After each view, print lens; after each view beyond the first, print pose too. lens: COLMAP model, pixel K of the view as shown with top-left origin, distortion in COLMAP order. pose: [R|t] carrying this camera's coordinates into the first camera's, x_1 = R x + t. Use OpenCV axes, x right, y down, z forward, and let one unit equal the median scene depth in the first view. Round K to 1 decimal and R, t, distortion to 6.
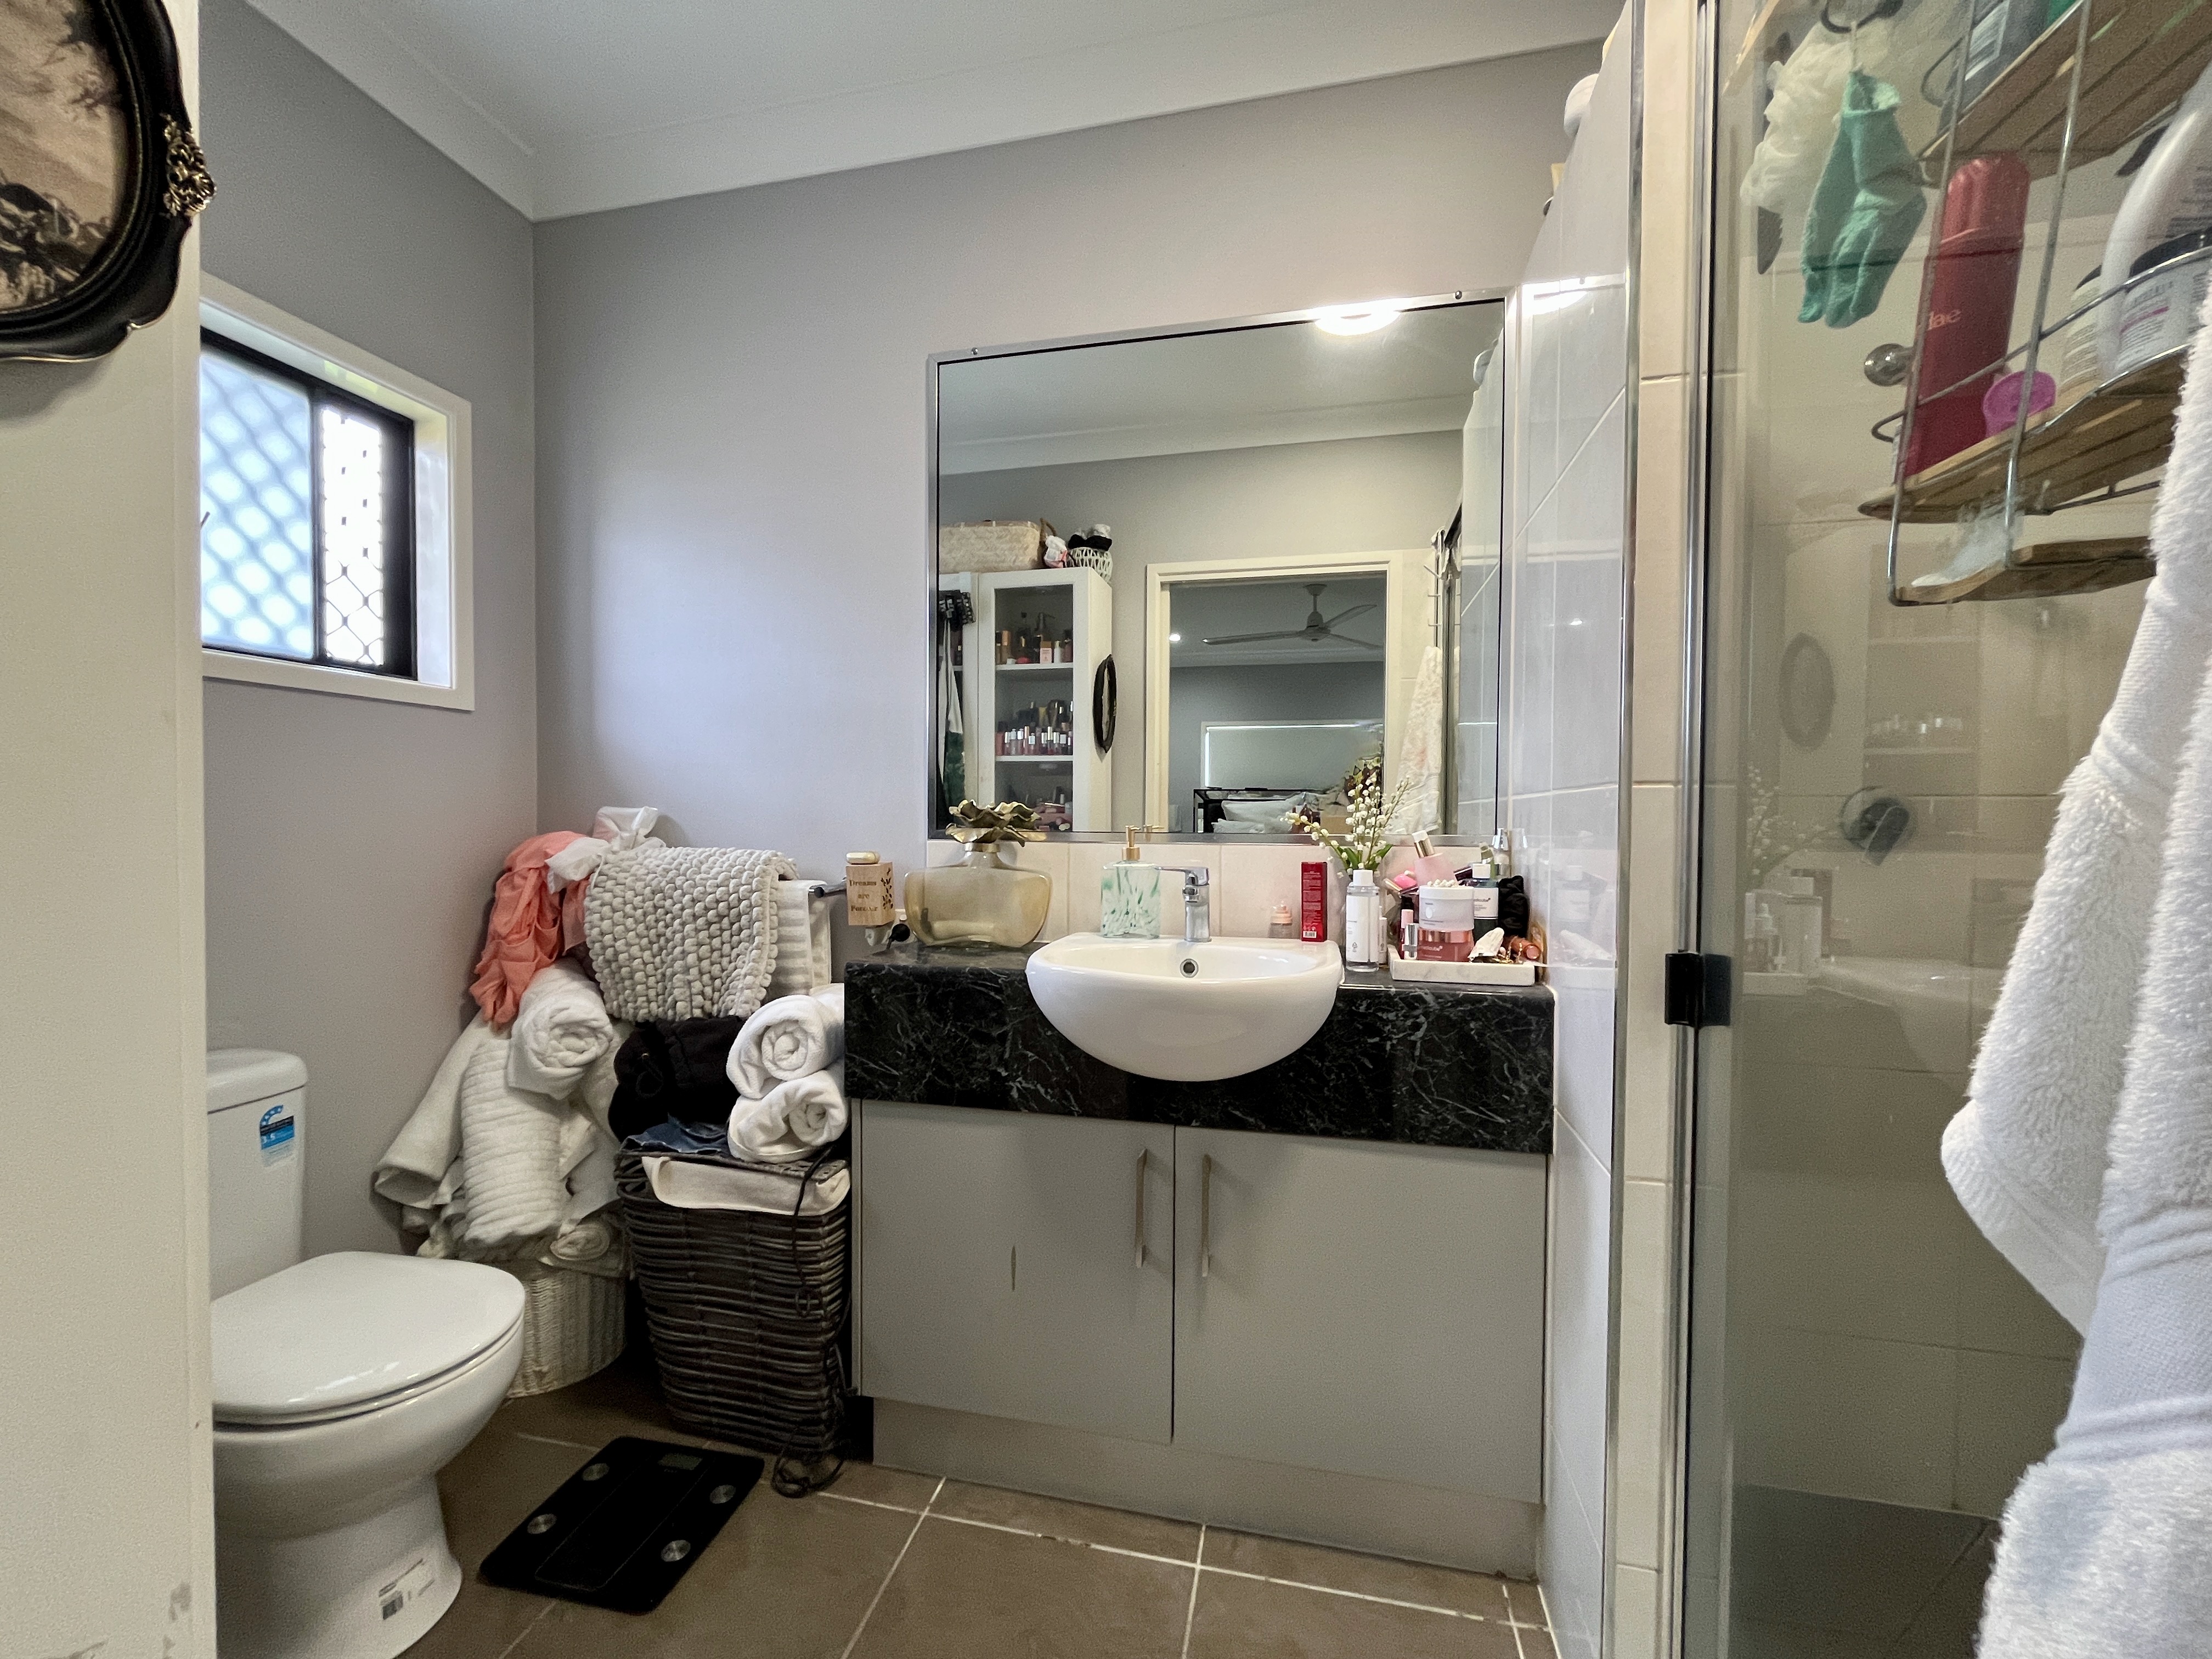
lens RADIAL K [[904.2, 0, 1108.6], [0, 904.2, 838.0], [0, 0, 1]] dist [-0.003613, 0.000539]
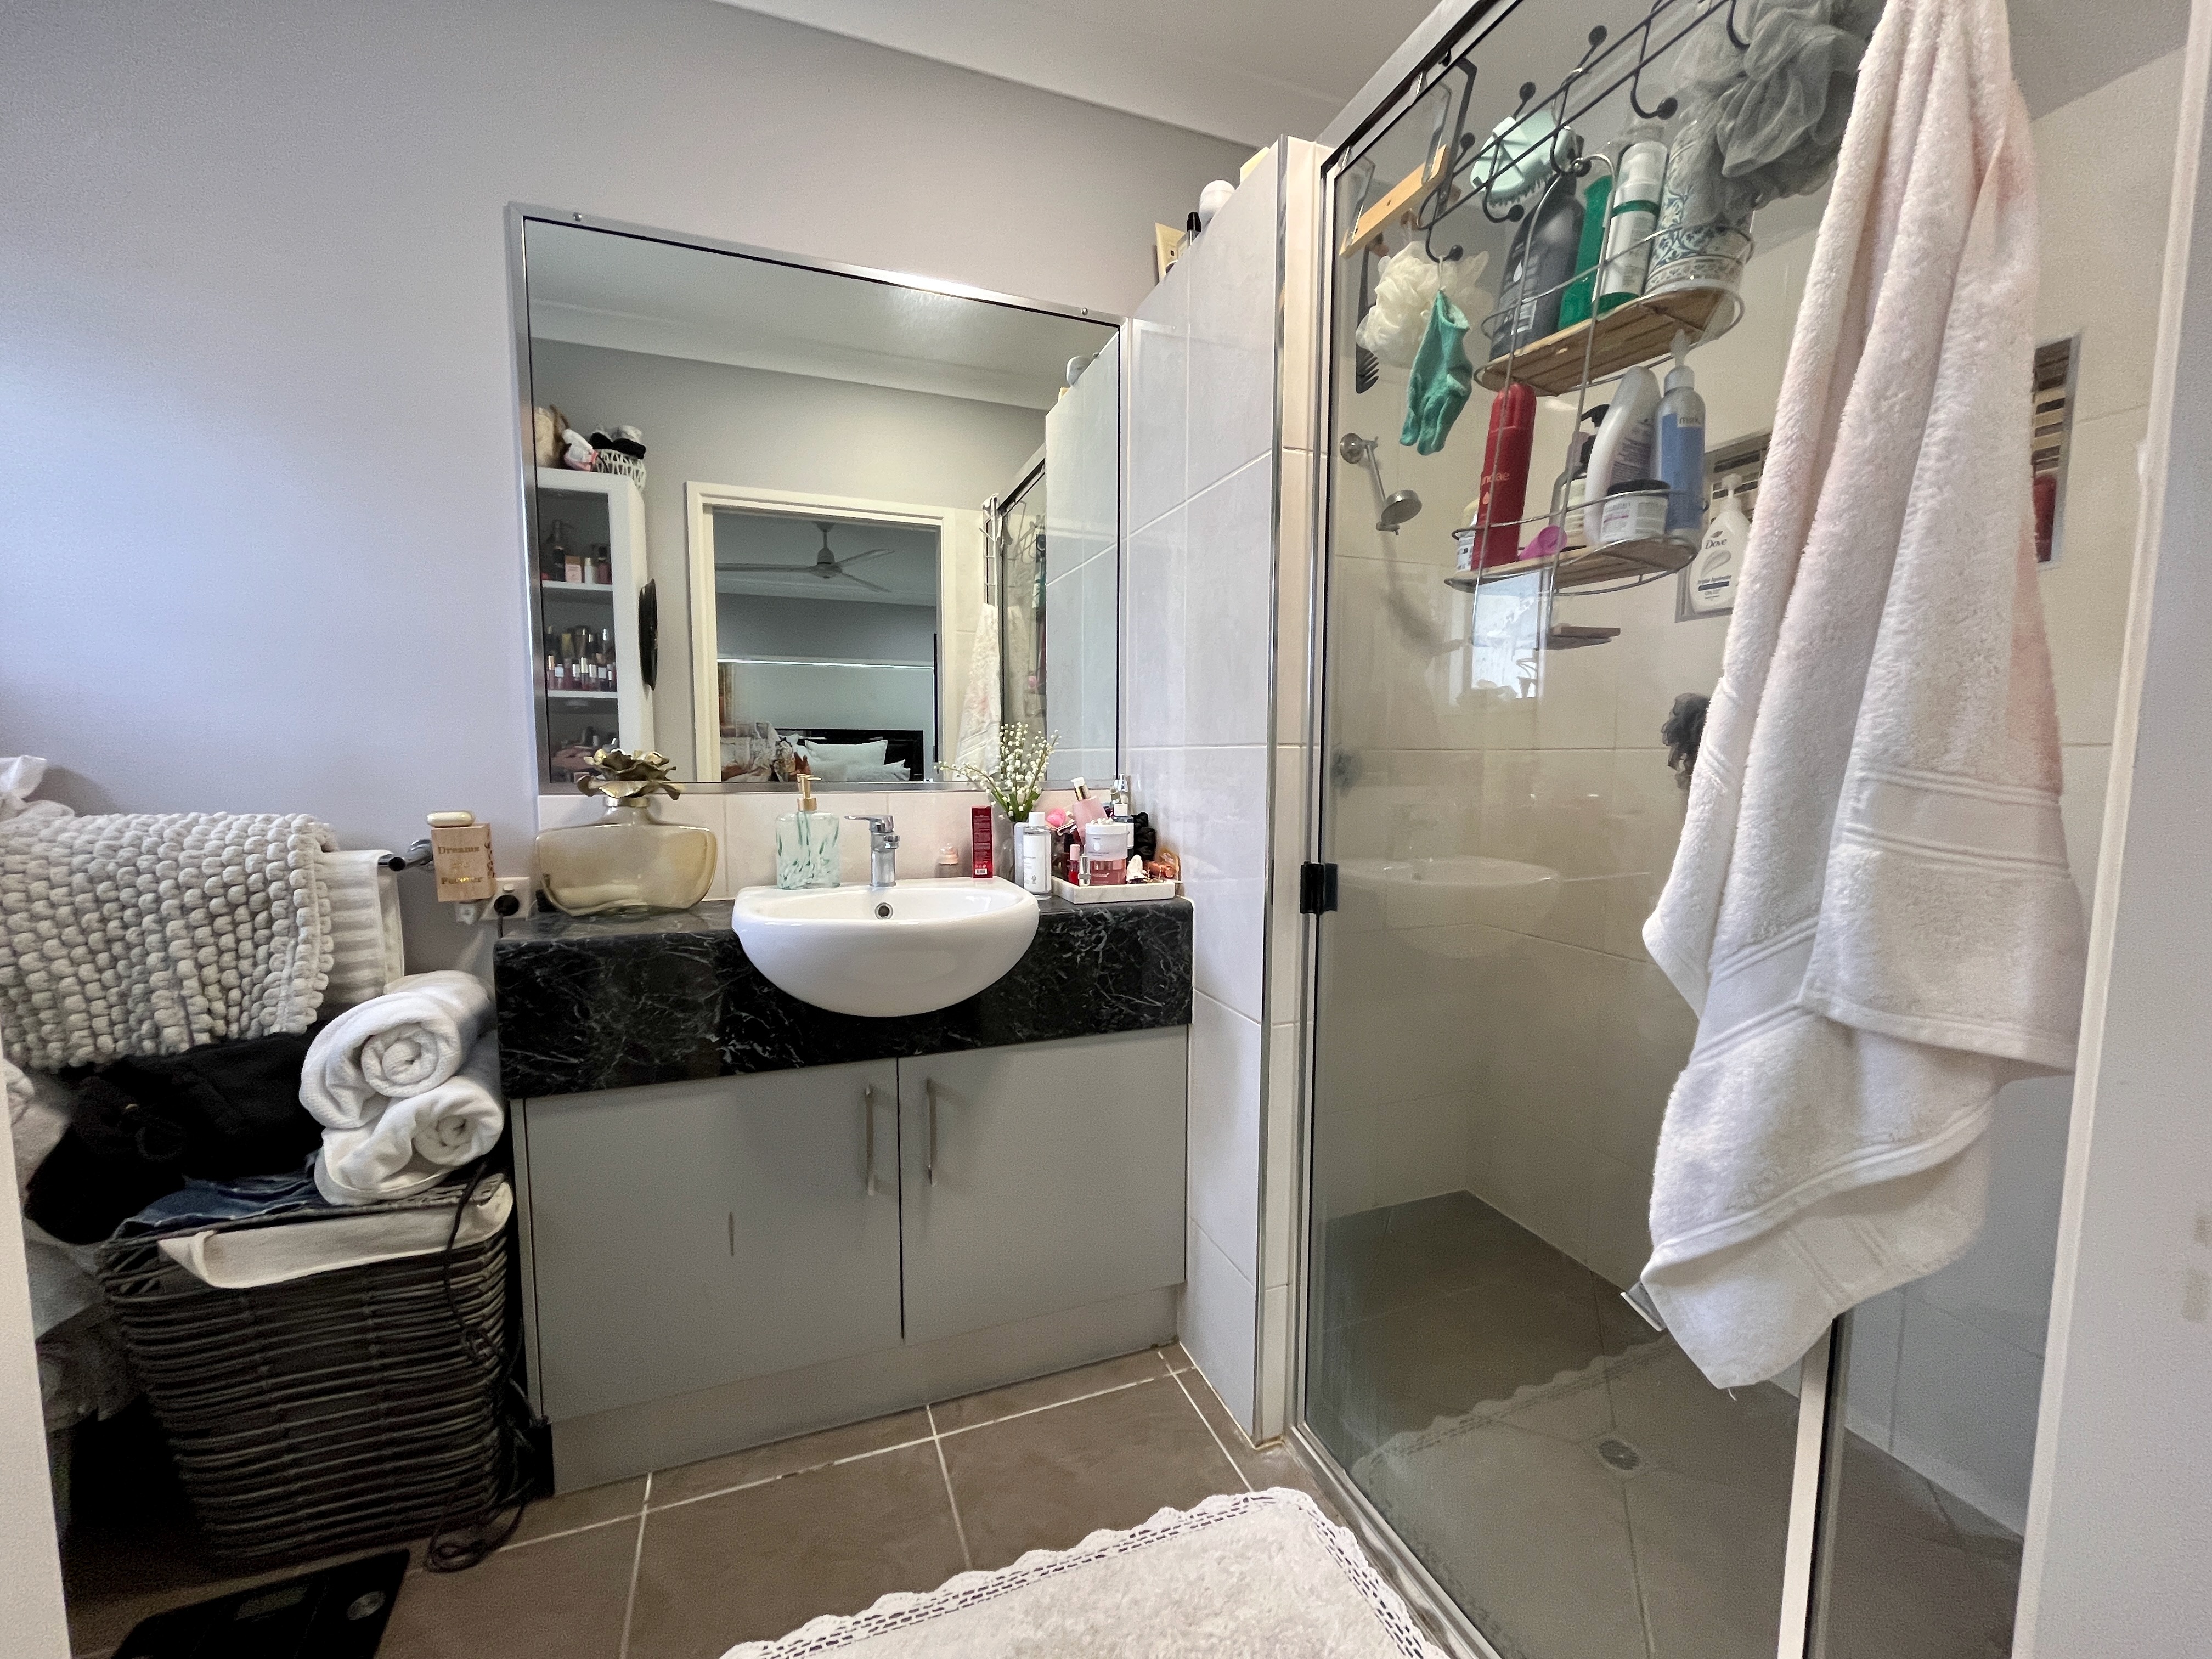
lens RADIAL K [[904.2, 0, 1108.6], [0, 904.2, 838.0], [0, 0, 1]] dist [-0.003613, 0.000539]
pose [[0.831299, -0.051603, 0.553425, -0.270422], [0.013026, 0.997216, 0.073416, -0.015225], [-0.555673, -0.053821, 0.829657, -0.011681]]
